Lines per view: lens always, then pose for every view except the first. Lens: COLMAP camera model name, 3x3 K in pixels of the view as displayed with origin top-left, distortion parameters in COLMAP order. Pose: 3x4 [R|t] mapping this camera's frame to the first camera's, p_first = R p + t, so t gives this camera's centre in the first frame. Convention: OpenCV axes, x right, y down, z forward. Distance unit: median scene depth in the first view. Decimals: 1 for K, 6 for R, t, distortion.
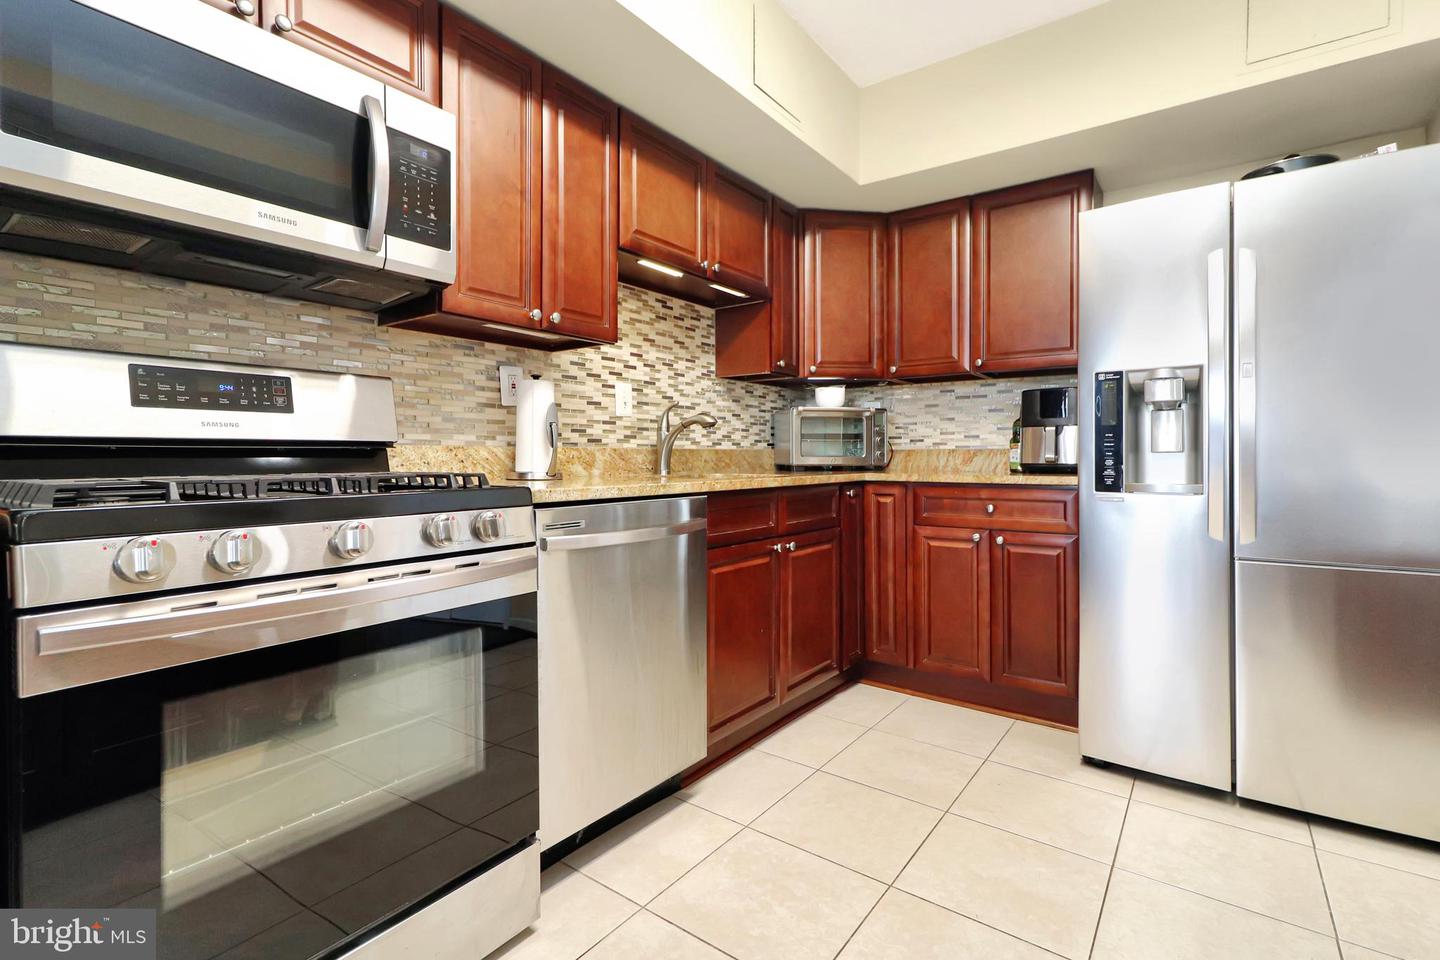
lens RADIAL K [[671.6, 0, 716.2], [0, 671.6, 458.4], [0, 0, 1]] dist [0.003602, 0.002476]
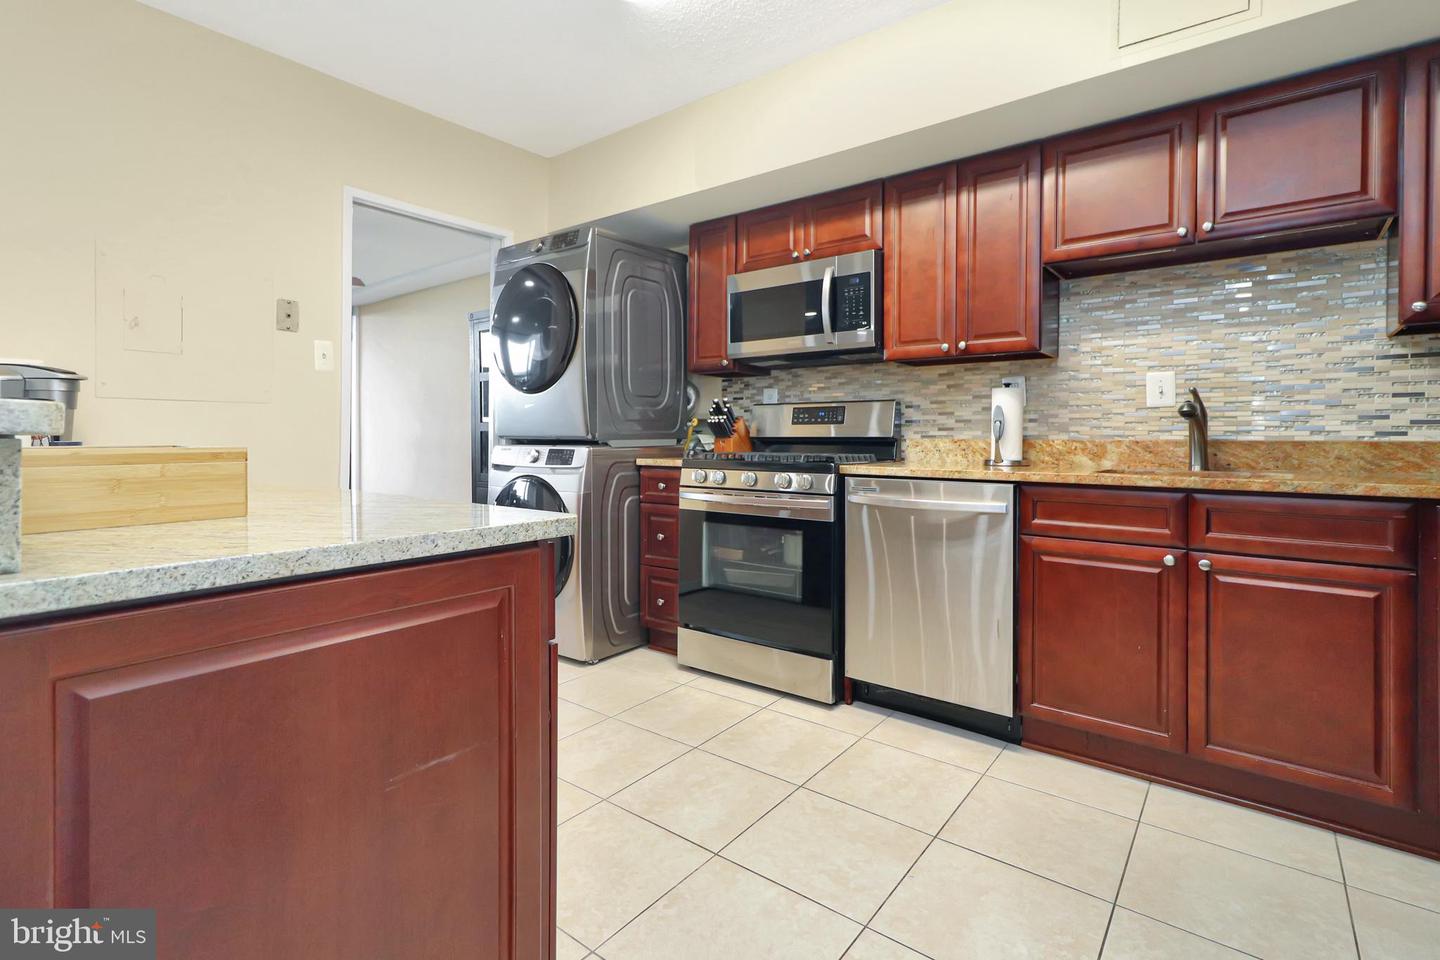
lens RADIAL K [[671.6, 0, 727.2], [0, 671.6, 440.2], [0, 0, 1]] dist [0.003602, 0.002476]
pose [[-0.012329, 0.002646, -0.999920, 0.805916], [-0.010221, 0.999944, 0.002773, -0.011513], [0.999872, 0.010255, -0.012302, 0.389777]]
